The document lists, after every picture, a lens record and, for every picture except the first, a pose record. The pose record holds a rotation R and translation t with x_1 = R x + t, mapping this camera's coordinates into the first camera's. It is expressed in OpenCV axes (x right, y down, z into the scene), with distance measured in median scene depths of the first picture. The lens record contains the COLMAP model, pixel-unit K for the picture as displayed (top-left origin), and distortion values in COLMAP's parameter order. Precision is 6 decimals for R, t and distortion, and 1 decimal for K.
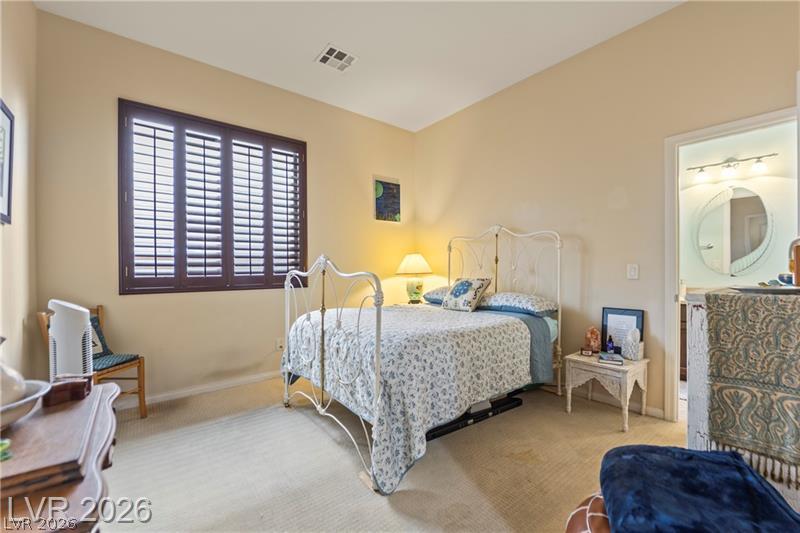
lens RADIAL K [[325.8, 0, 404.8], [0, 325.8, 266.8], [0, 0, 1]] dist [-0.001975, -0.000268]
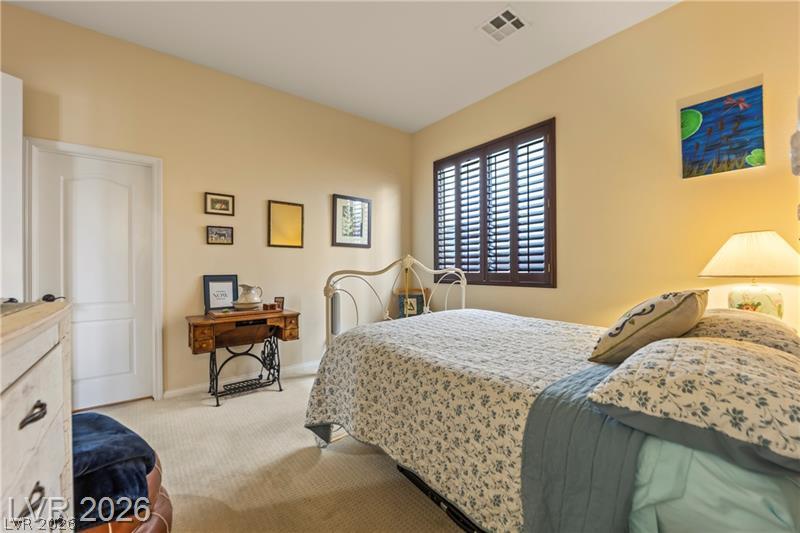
lens RADIAL K [[325.8, 0, 404.8], [0, 325.8, 266.8], [0, 0, 1]] dist [-0.001975, -0.000268]
pose [[0.016969, 0.007205, -0.999830, 0.543298], [0.014461, 0.999868, 0.007450, -0.004153], [0.999751, -0.014585, 0.016862, 0.586827]]
